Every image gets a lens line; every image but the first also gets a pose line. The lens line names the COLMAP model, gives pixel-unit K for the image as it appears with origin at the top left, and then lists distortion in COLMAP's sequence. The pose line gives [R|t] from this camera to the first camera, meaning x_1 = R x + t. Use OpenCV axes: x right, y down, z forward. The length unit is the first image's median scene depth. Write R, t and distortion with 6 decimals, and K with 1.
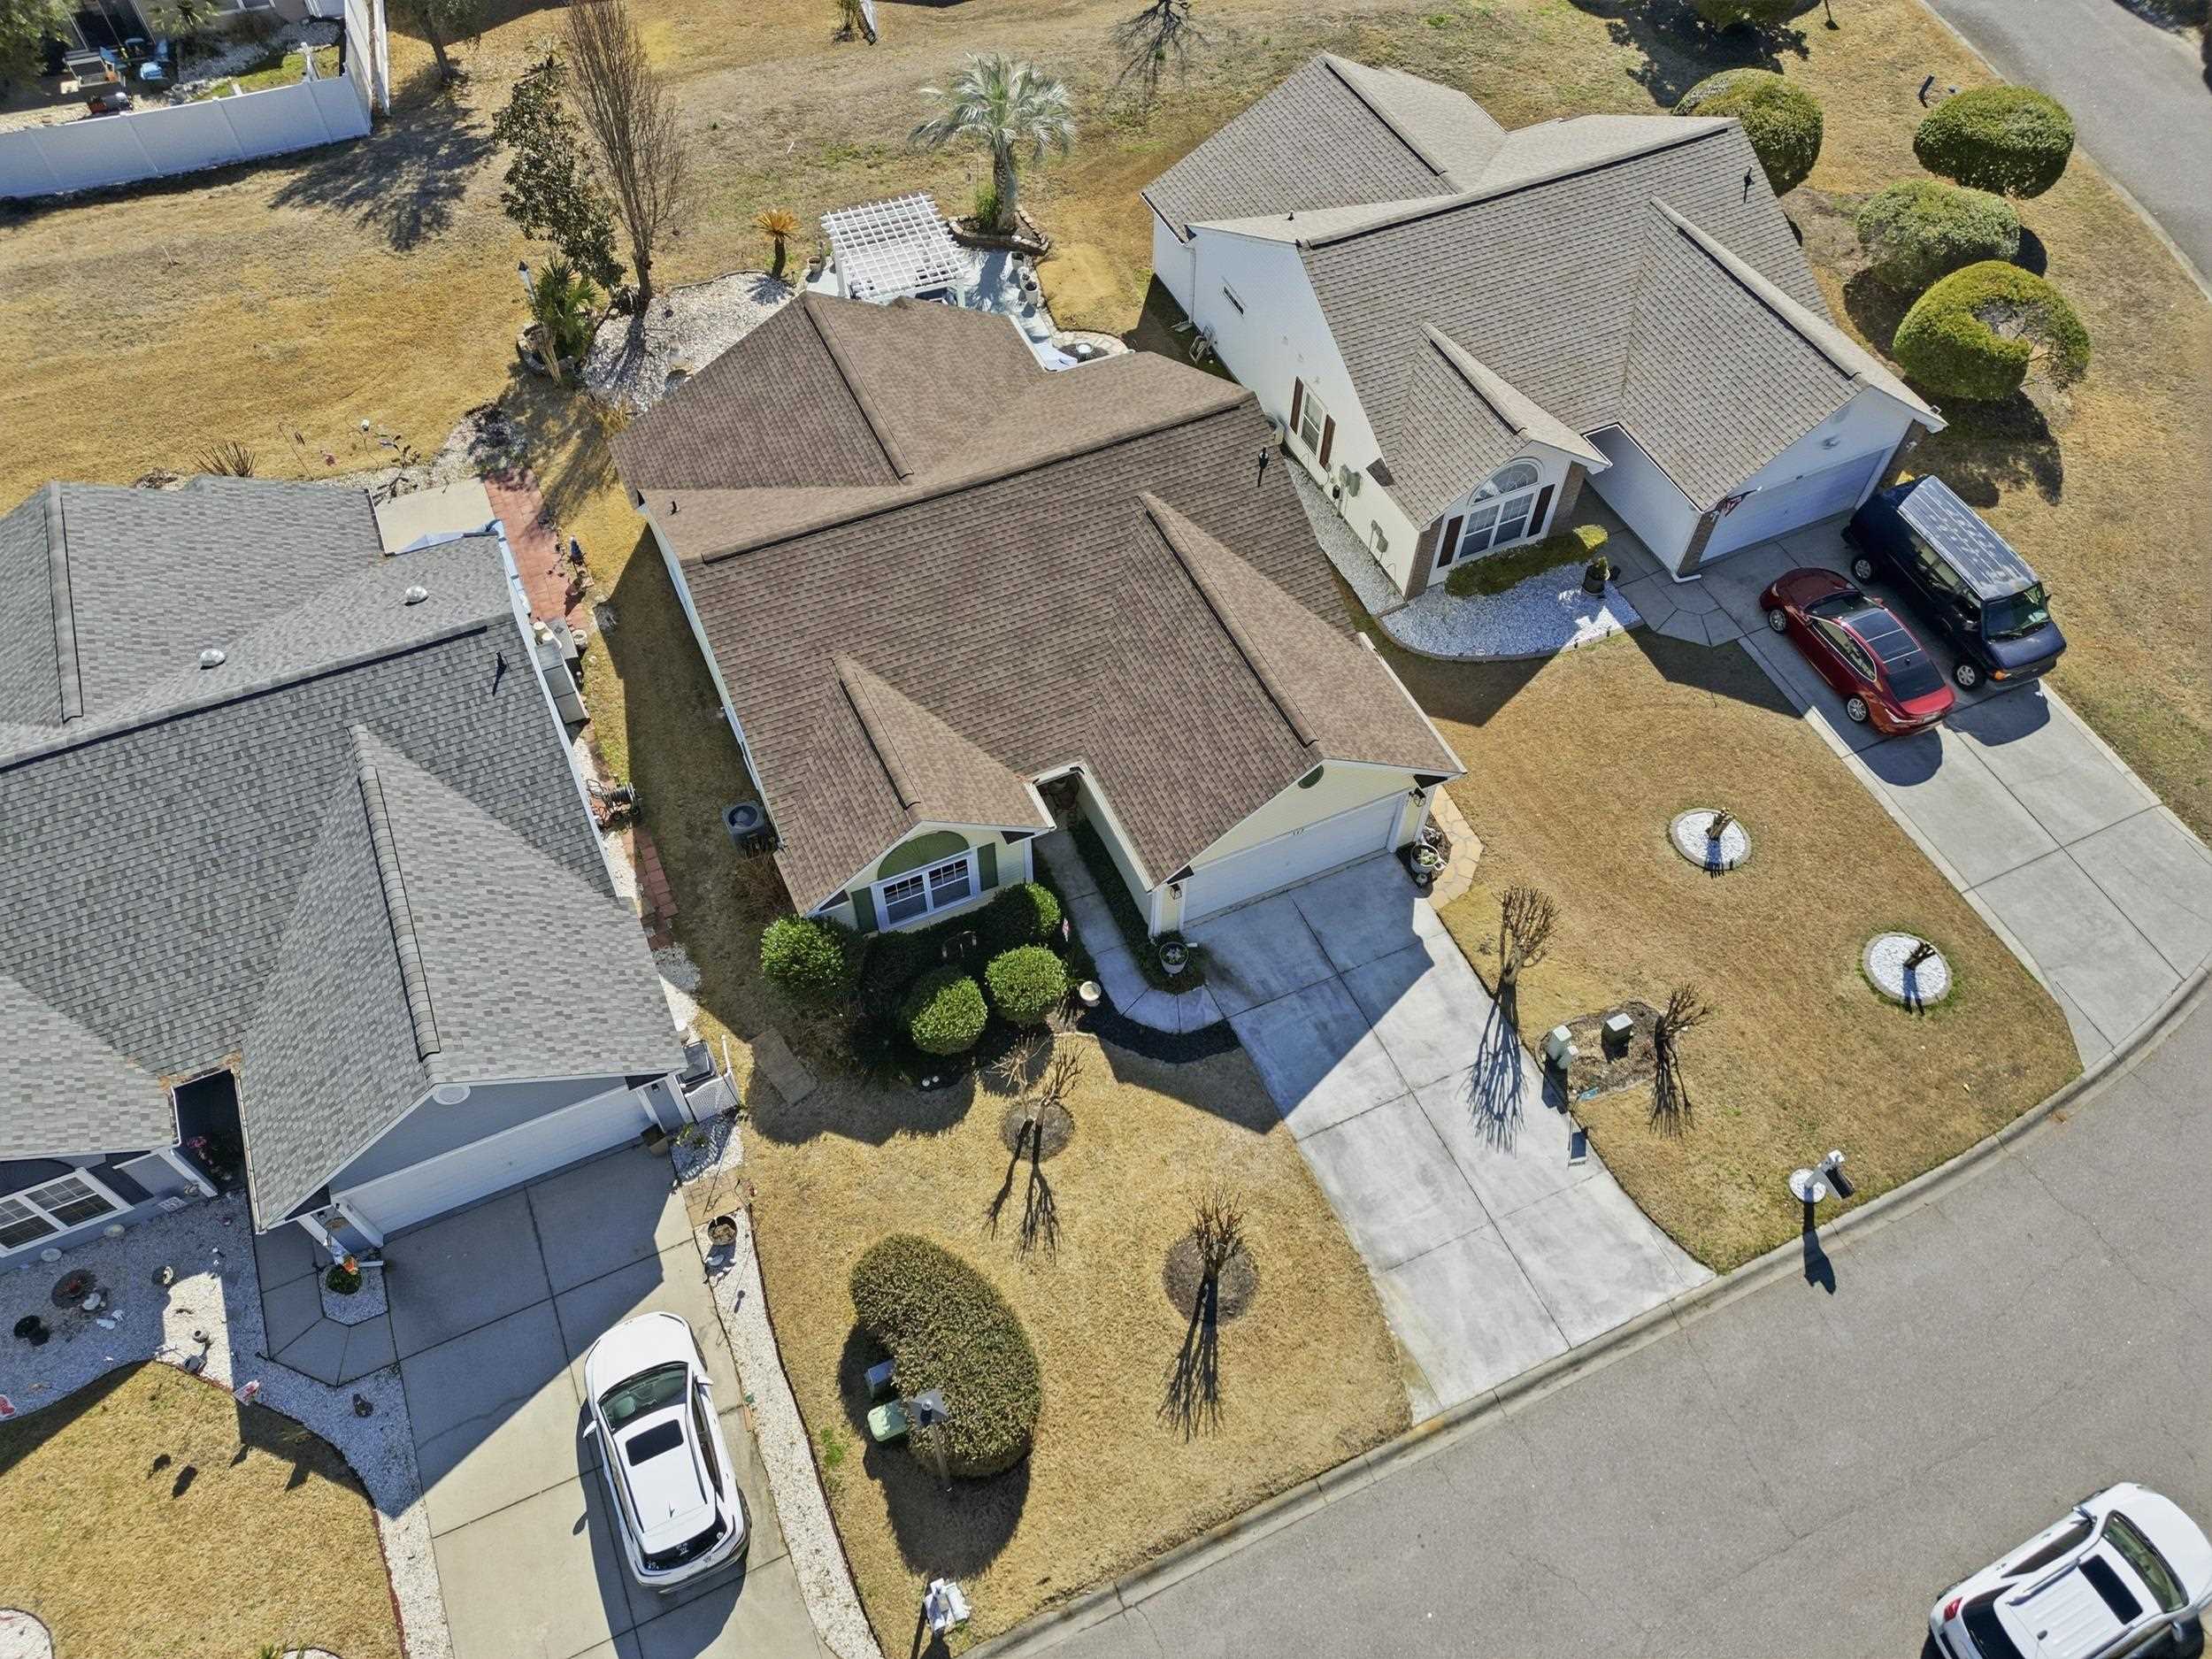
lens RADIAL K [[1545.2, 0, 1106.0], [0, 1545.2, 829.5], [0, 0, 1]] dist [0.061590, -0.051500]
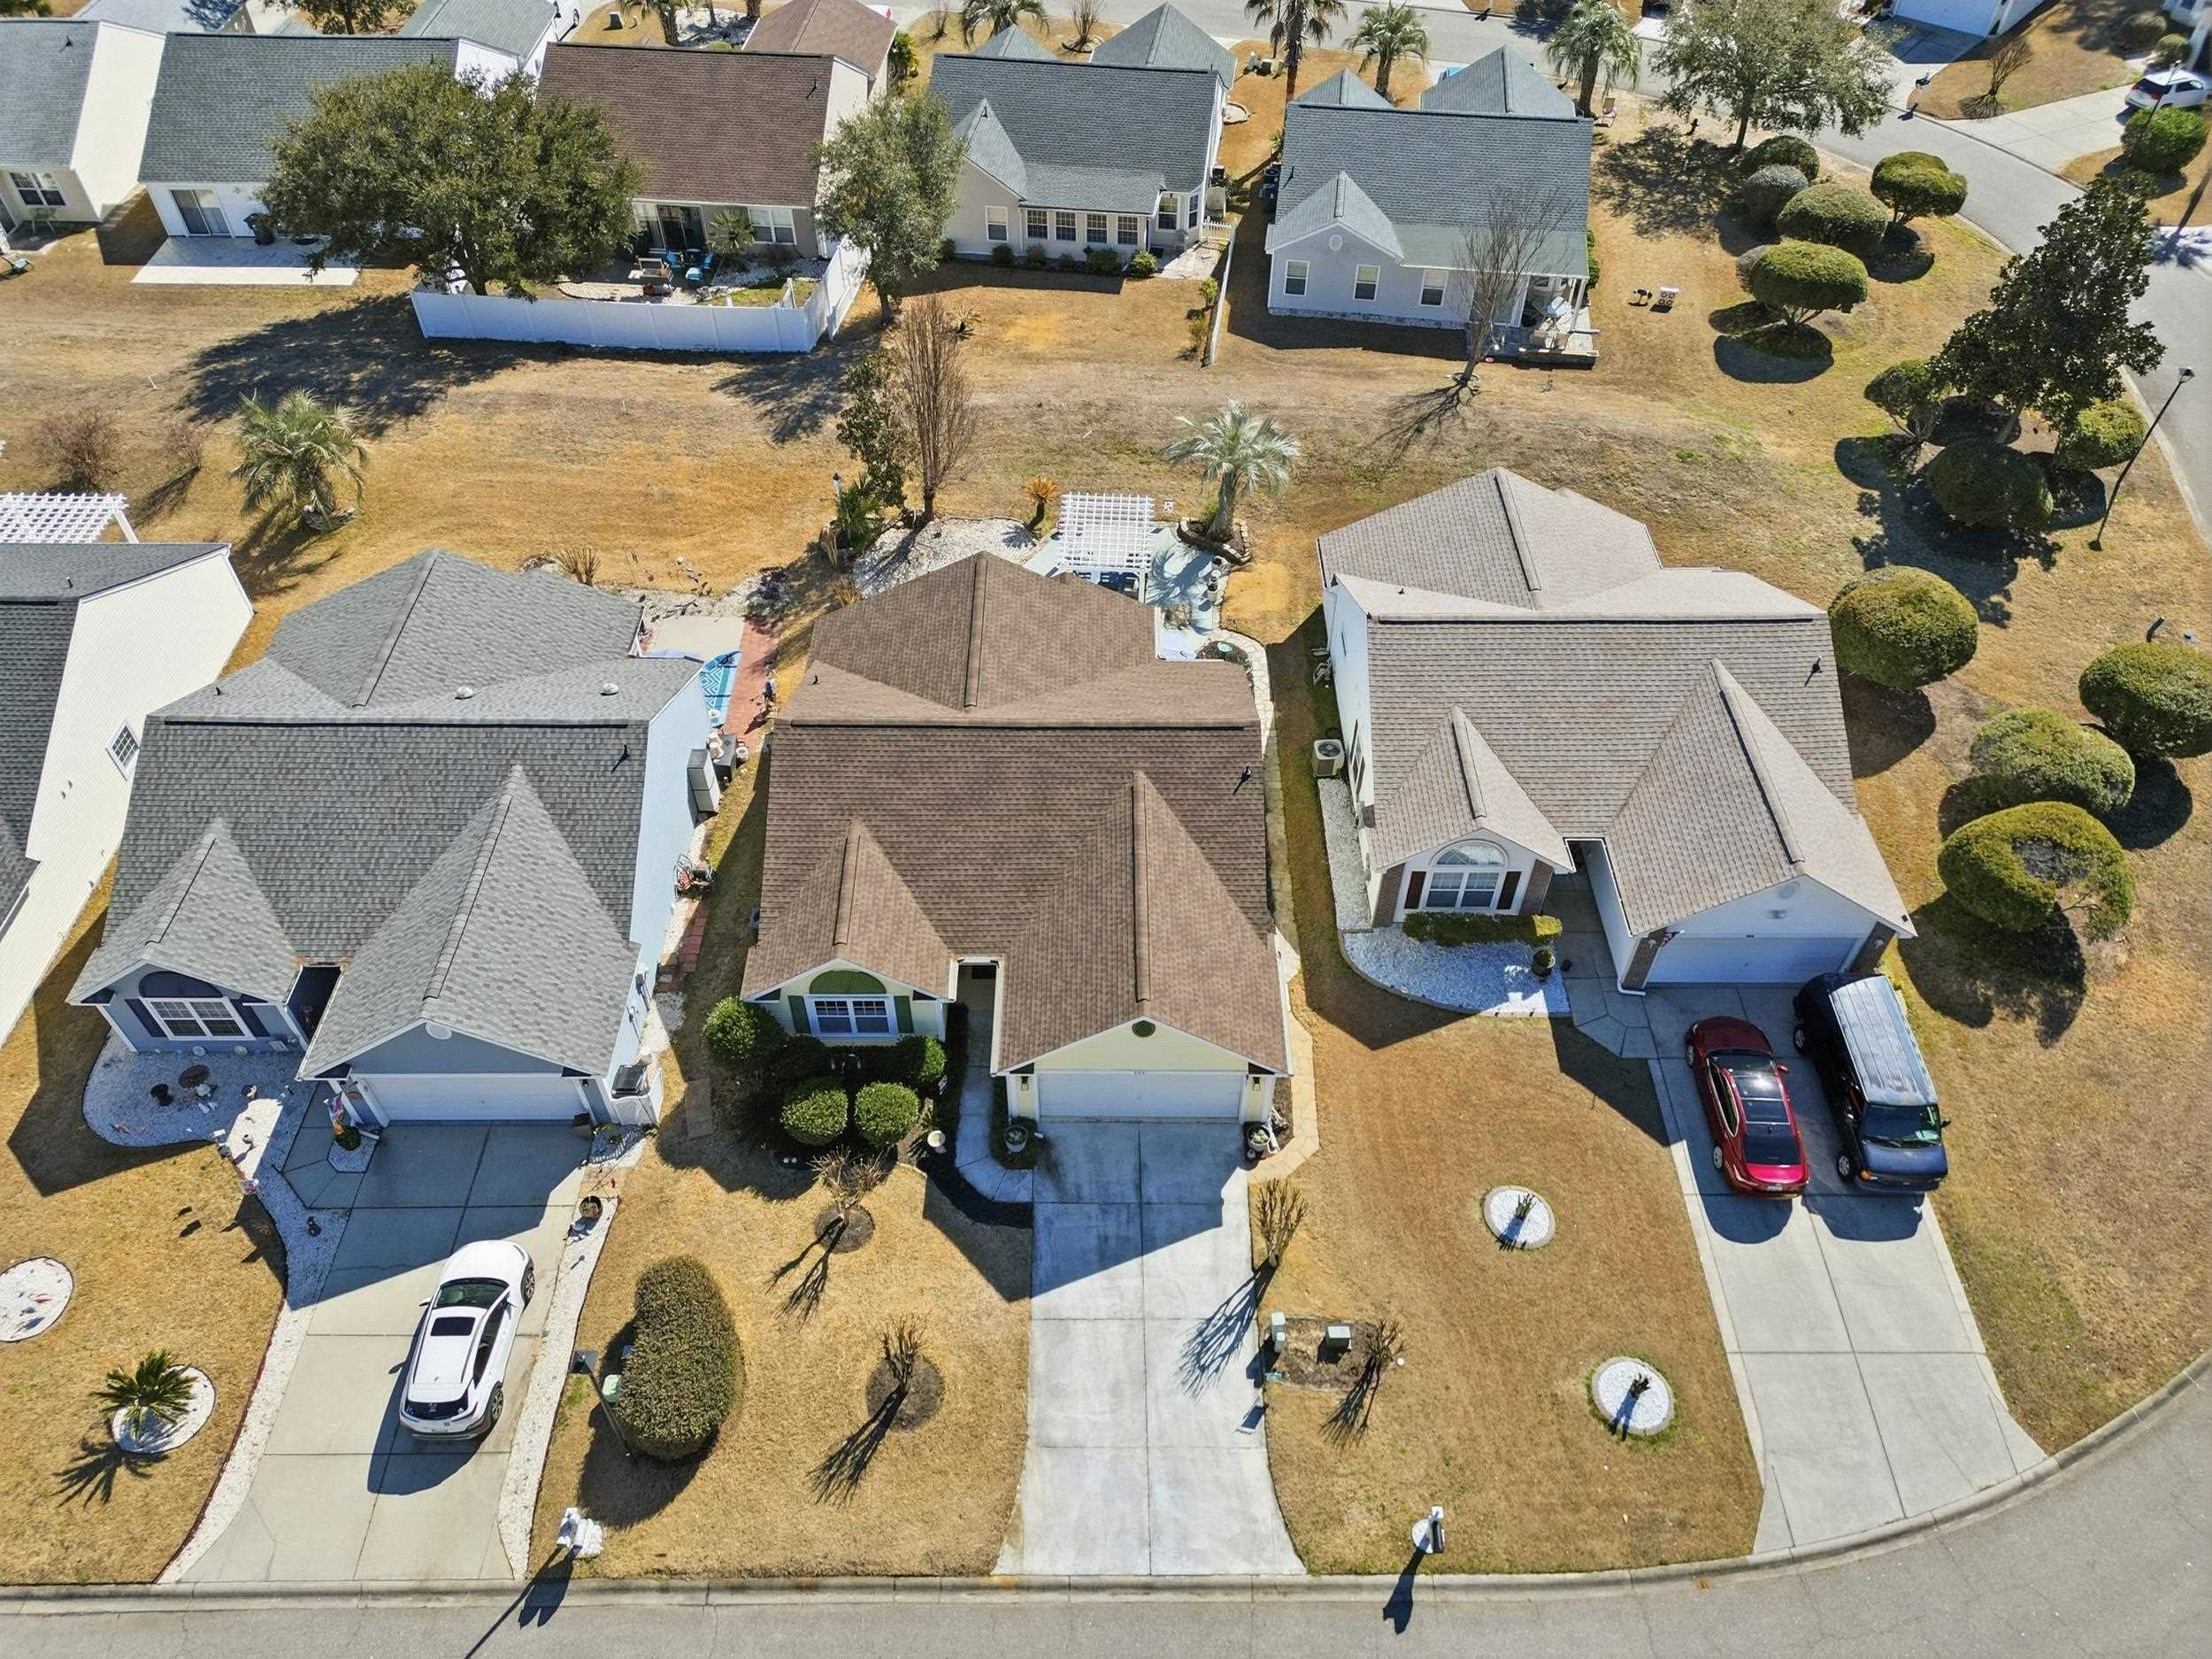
lens RADIAL K [[1546.7, 0, 1106.0], [0, 1546.7, 829.5], [0, 0, 1]] dist [0.072273, -0.065644]
pose [[0.911109, 0.298321, -0.284404, 0.357059], [-0.333197, 0.939268, -0.082189, -0.063484], [0.242613, 0.169645, 0.955175, -0.167581]]
